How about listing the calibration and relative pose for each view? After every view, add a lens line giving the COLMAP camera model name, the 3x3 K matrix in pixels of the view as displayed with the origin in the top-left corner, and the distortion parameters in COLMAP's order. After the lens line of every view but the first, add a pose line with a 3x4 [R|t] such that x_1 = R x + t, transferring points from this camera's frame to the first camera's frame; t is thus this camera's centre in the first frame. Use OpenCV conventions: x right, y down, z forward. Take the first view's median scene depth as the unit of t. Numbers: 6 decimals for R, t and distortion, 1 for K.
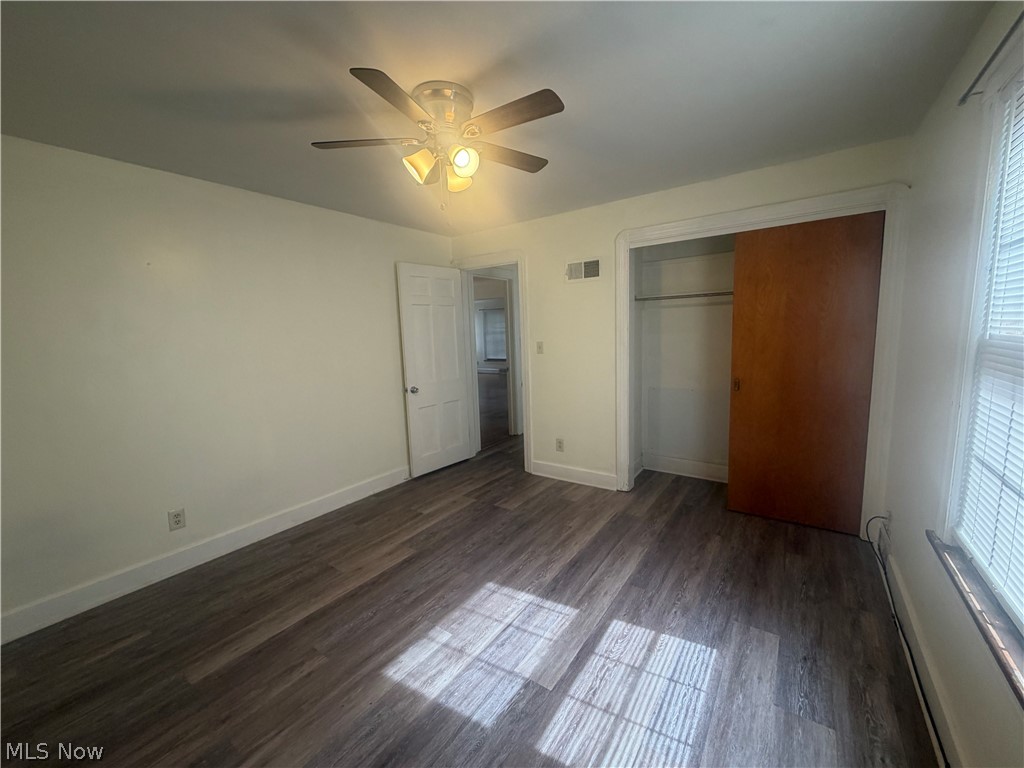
lens RADIAL K [[408.6, 0, 512.0], [0, 408.6, 384.0], [0, 0, 1]] dist [0.000942, 0.000271]
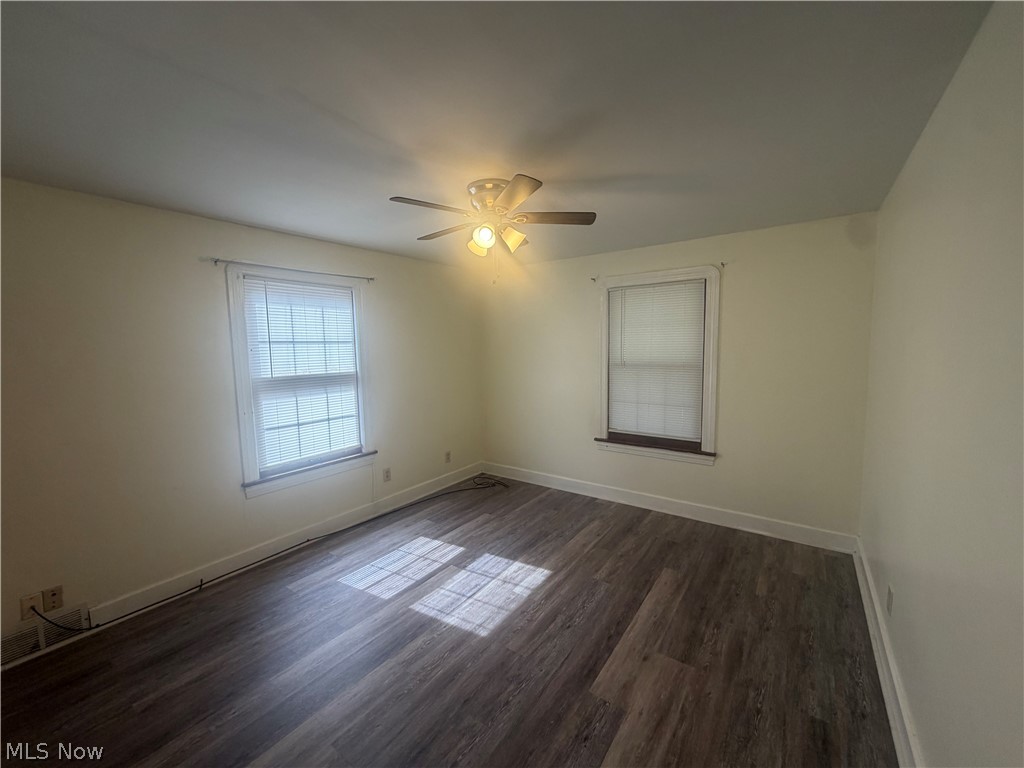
lens RADIAL K [[408.6, 0, 512.0], [0, 408.6, 384.0], [0, 0, 1]] dist [0.000942, 0.000271]
pose [[-0.998604, 0.052300, 0.007458, -0.185359], [0.052626, 0.972419, 0.227225, -0.346906], [0.004632, 0.227300, -0.973814, 2.114290]]
